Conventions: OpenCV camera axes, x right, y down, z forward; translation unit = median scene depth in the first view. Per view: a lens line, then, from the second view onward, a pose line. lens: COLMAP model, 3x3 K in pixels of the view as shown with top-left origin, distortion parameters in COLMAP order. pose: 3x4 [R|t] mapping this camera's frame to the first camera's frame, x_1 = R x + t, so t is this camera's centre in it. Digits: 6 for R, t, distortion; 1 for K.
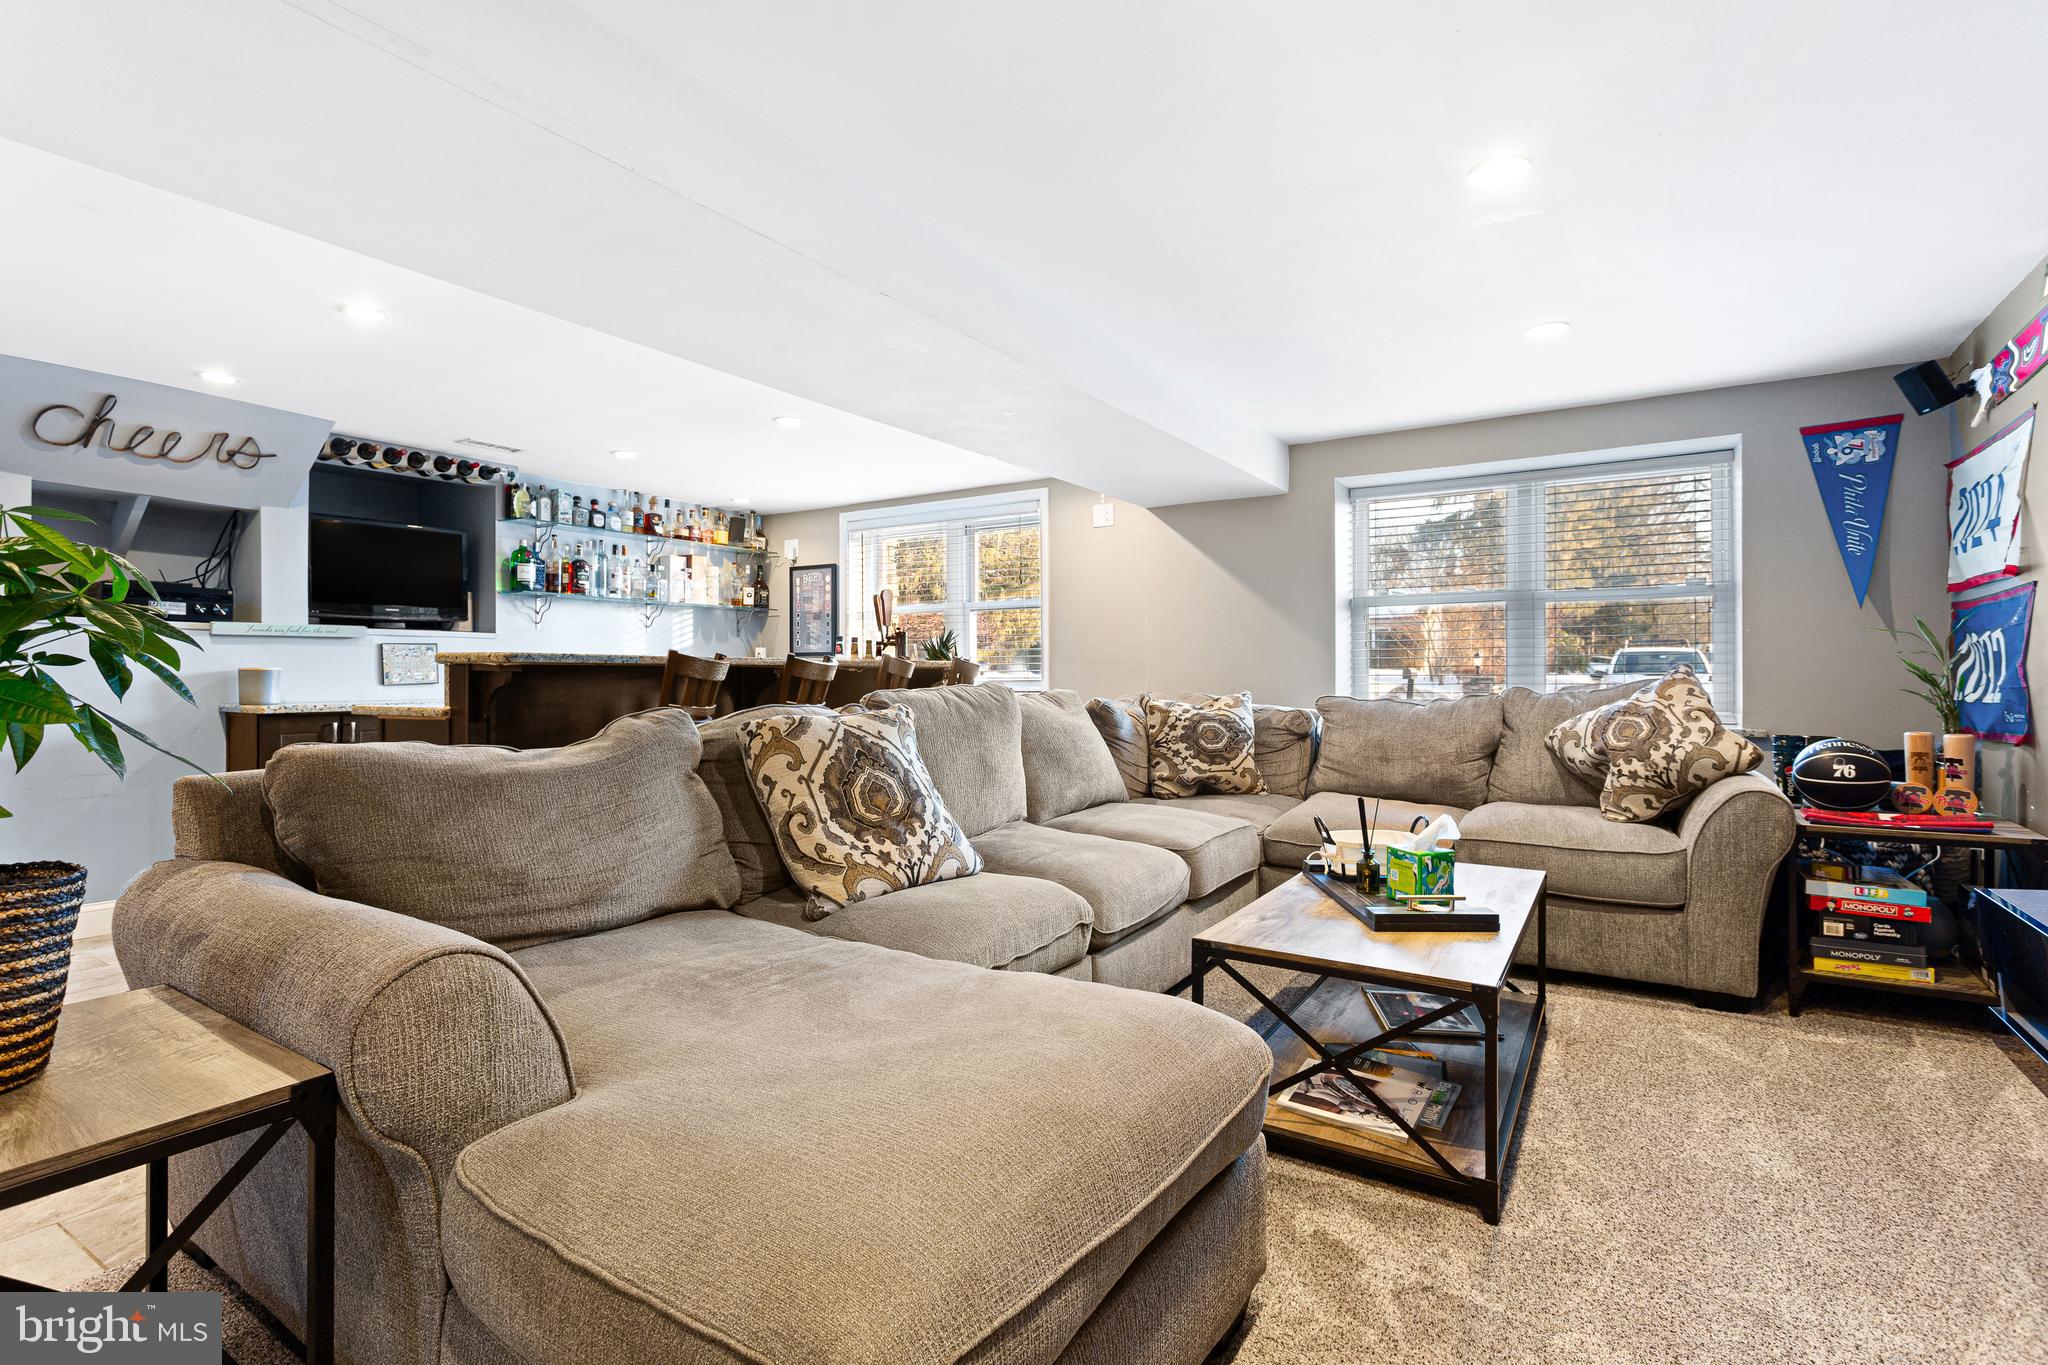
lens RADIAL K [[960.9, 0, 1025.7], [0, 960.9, 673.2], [0, 0, 1]] dist [0.002561, 0.000527]
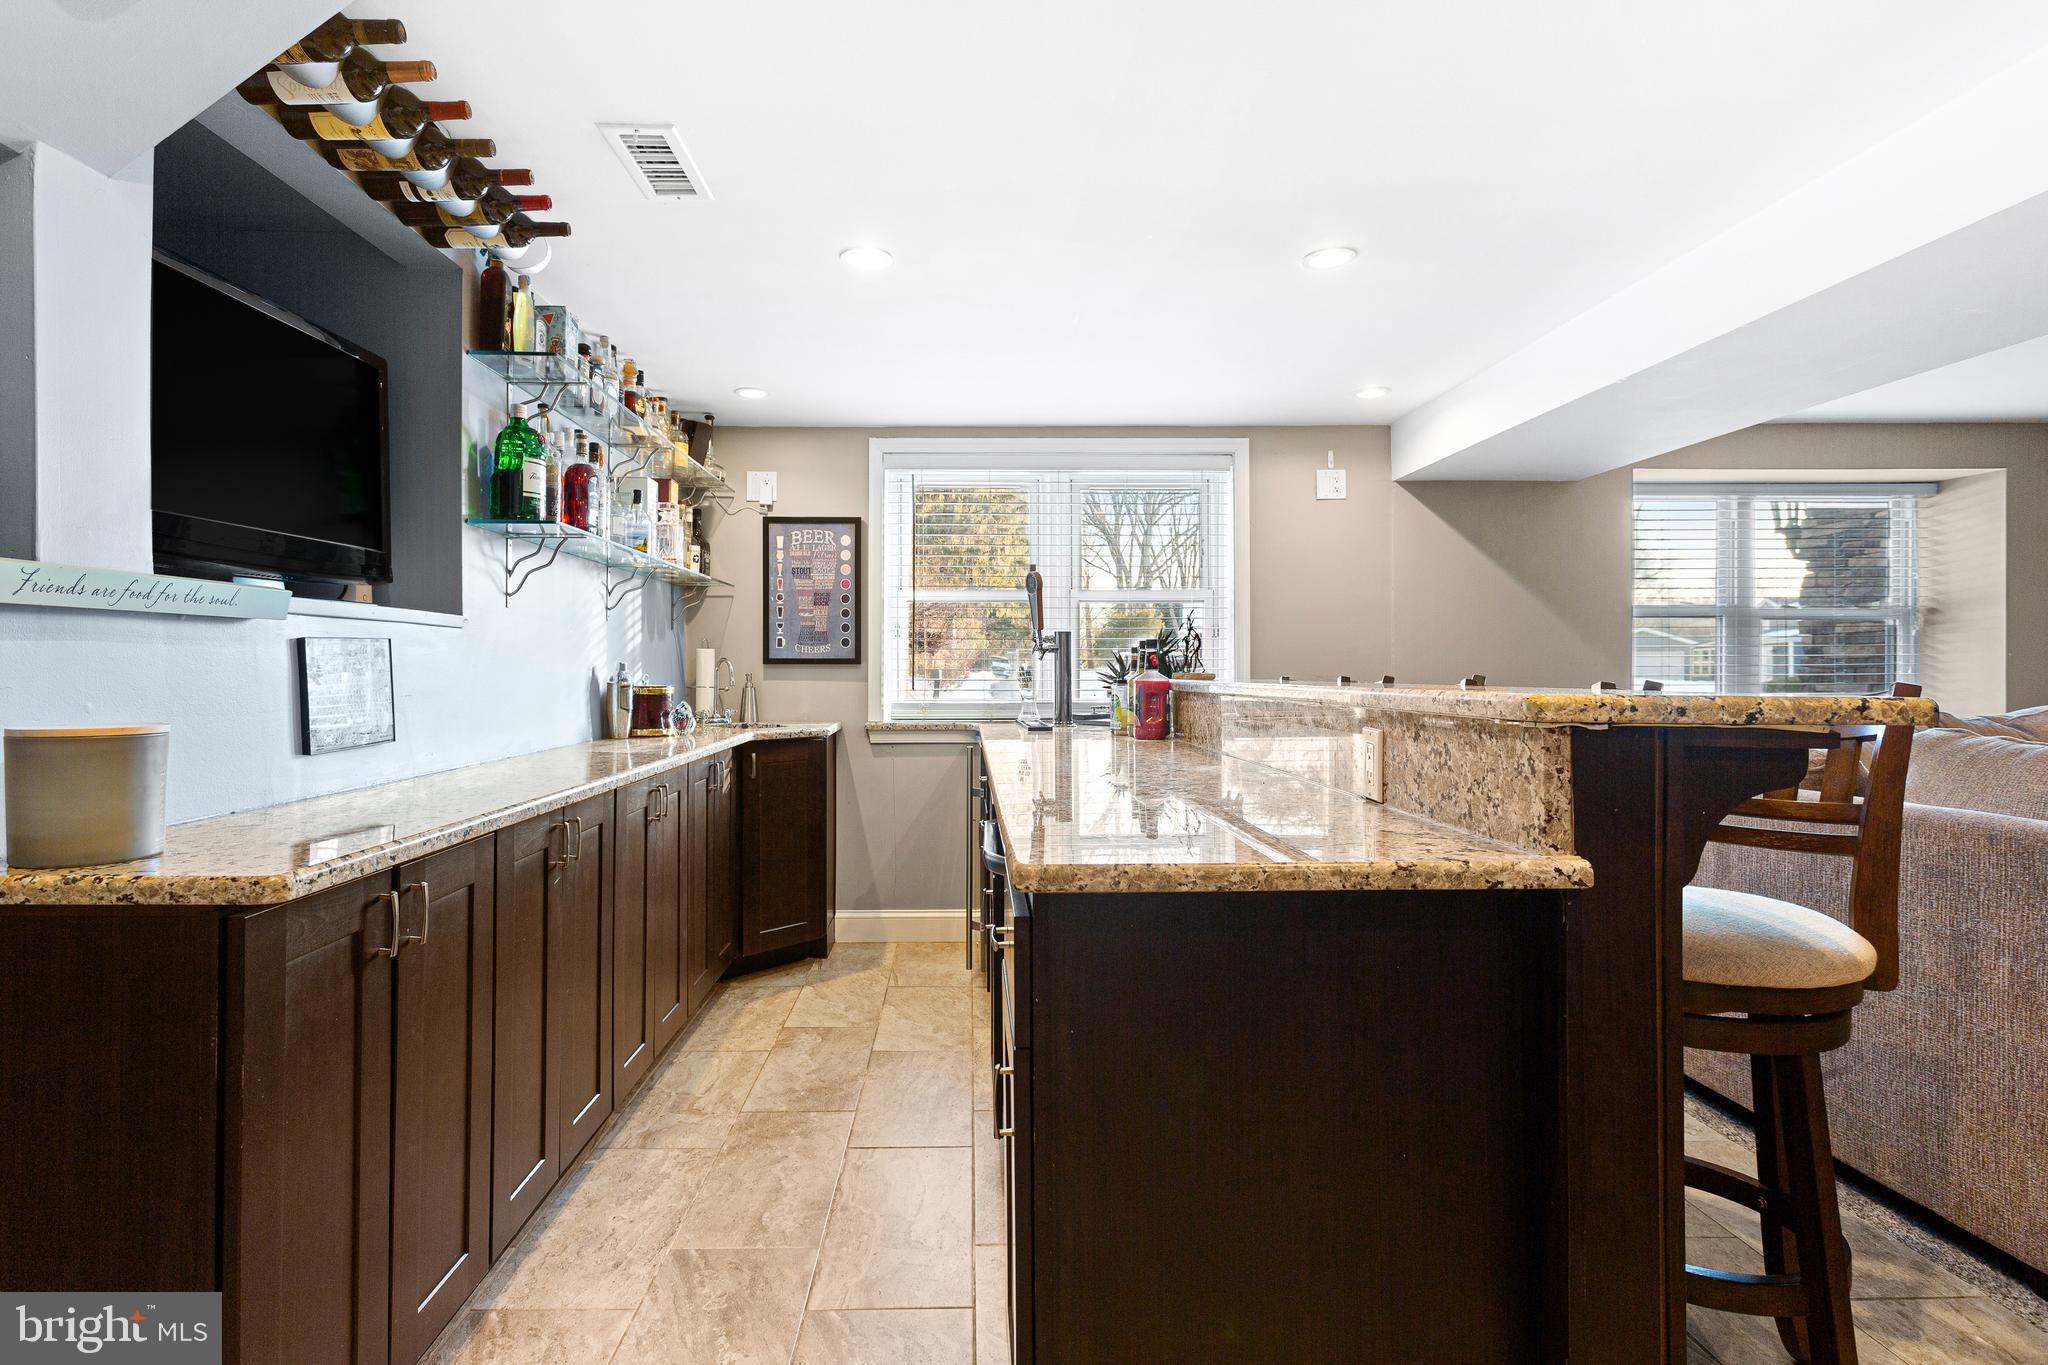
lens RADIAL K [[1000.3, 0, 1016.0], [0, 1000.3, 658.5], [0, 0, 1]] dist [0.001326, 0.000179]
pose [[0.828880, 0.002545, 0.559421, -0.516067], [0.005777, 0.999897, -0.013109, -0.013075], [-0.559397, 0.014098, 0.828780, 0.429356]]
